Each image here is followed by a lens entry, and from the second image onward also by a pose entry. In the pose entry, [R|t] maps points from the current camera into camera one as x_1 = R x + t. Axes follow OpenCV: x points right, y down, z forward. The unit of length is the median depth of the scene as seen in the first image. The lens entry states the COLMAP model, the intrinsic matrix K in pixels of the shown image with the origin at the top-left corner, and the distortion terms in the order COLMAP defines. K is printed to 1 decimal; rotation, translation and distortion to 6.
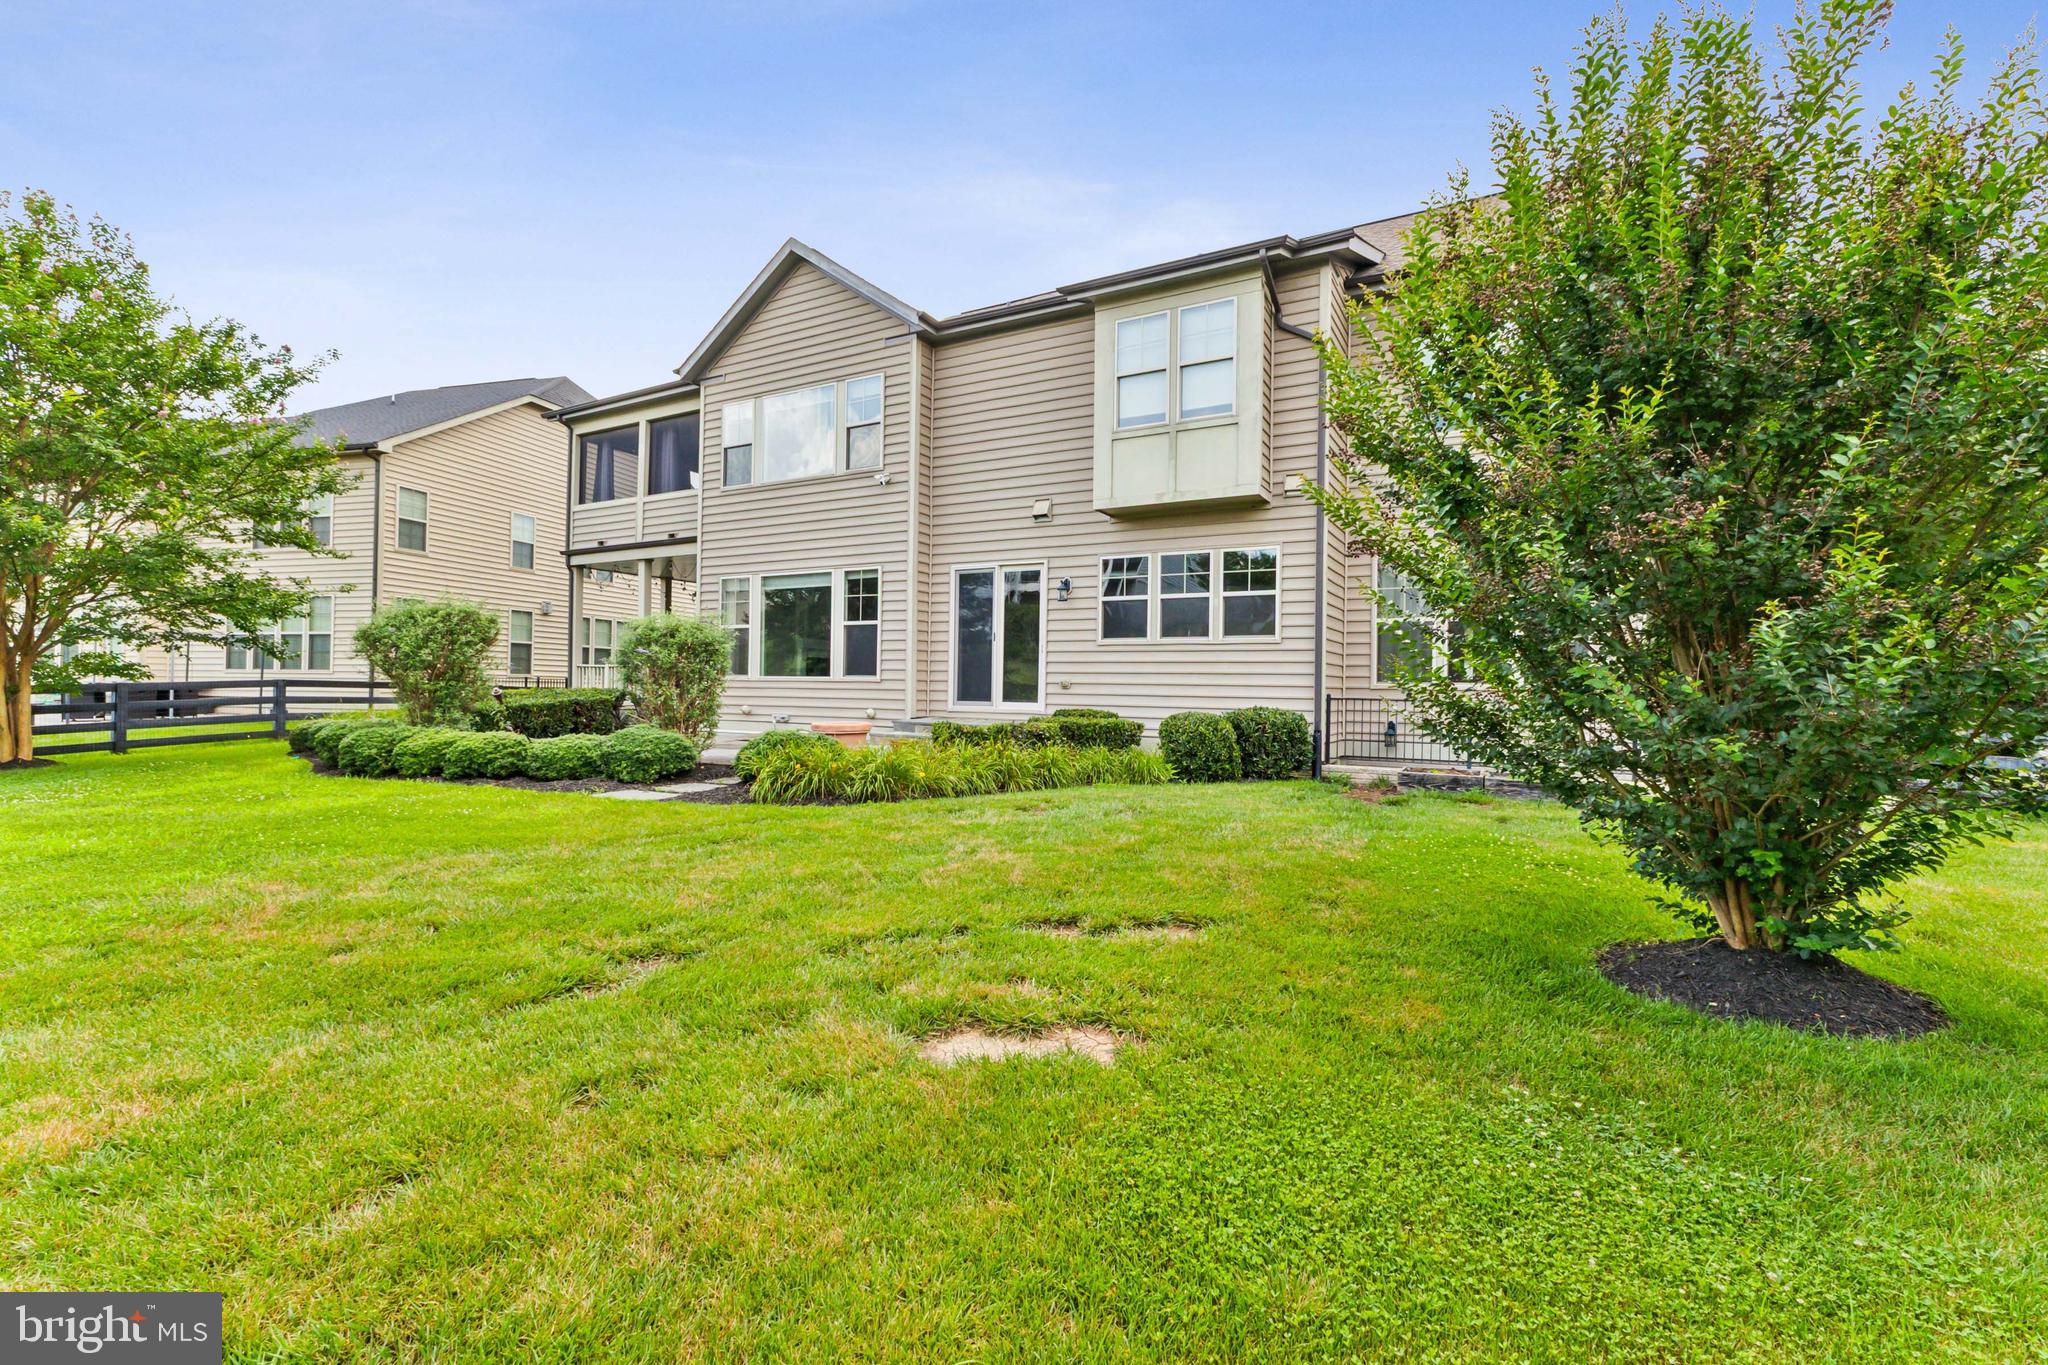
lens RADIAL K [[889.0, 0, 1023.3], [0, 889.0, 668.2], [0, 0, 1]] dist [0.004286, 0.000267]
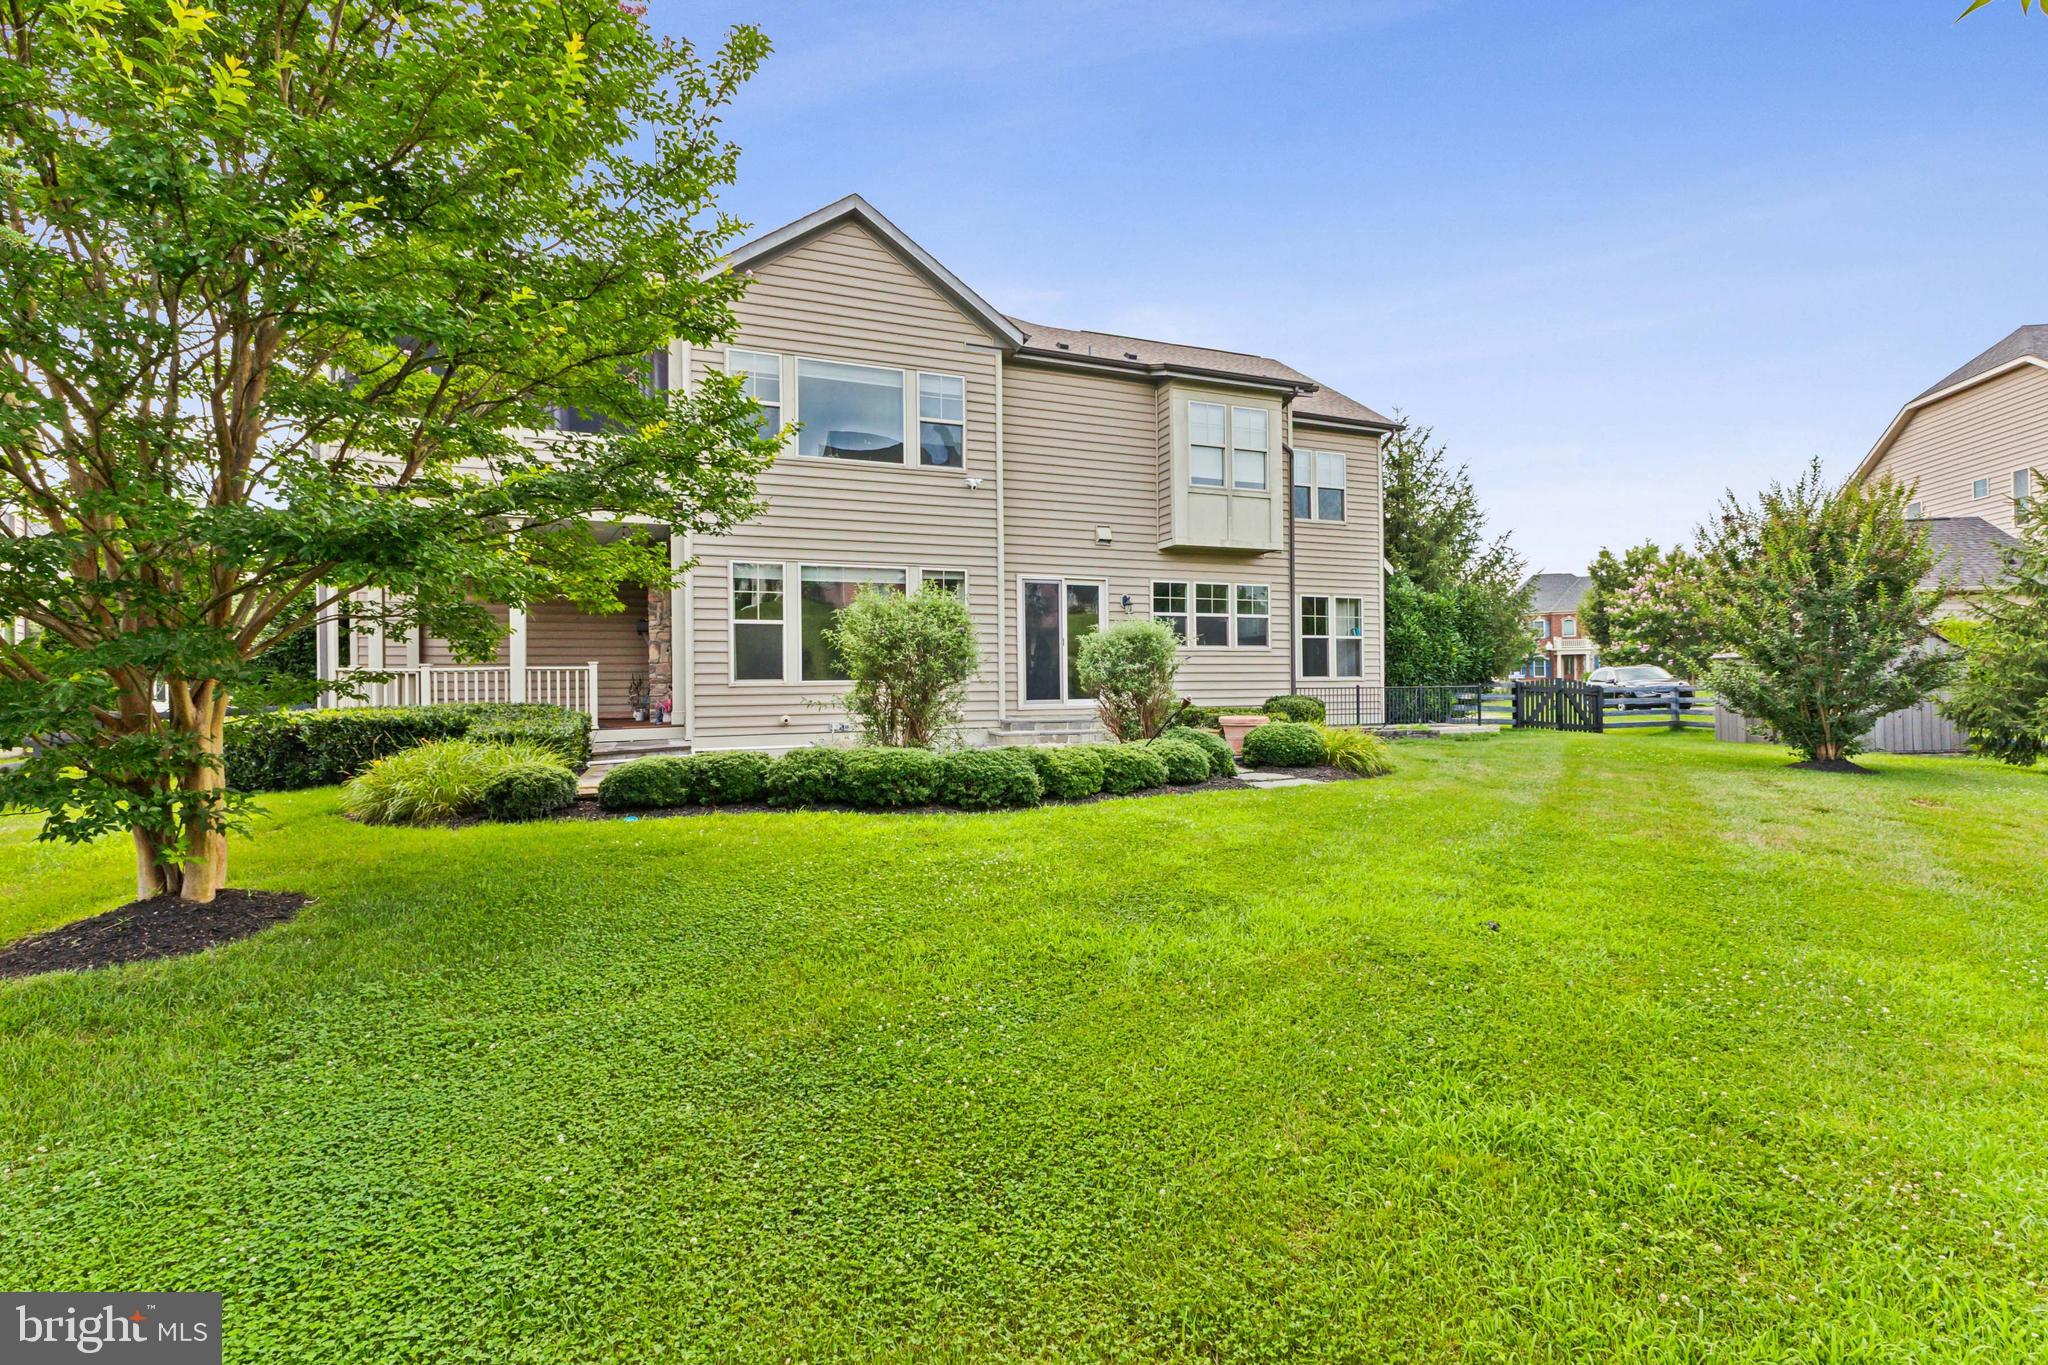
lens RADIAL K [[889.0, 0, 1023.4], [0, 889.0, 680.0], [0, 0, 1]] dist [0.004286, 0.000267]
pose [[0.631357, -0.017031, 0.775305, -1.039282], [0.002984, 0.999805, 0.019532, -0.009775], [-0.775487, -0.010018, 0.631284, 0.362061]]
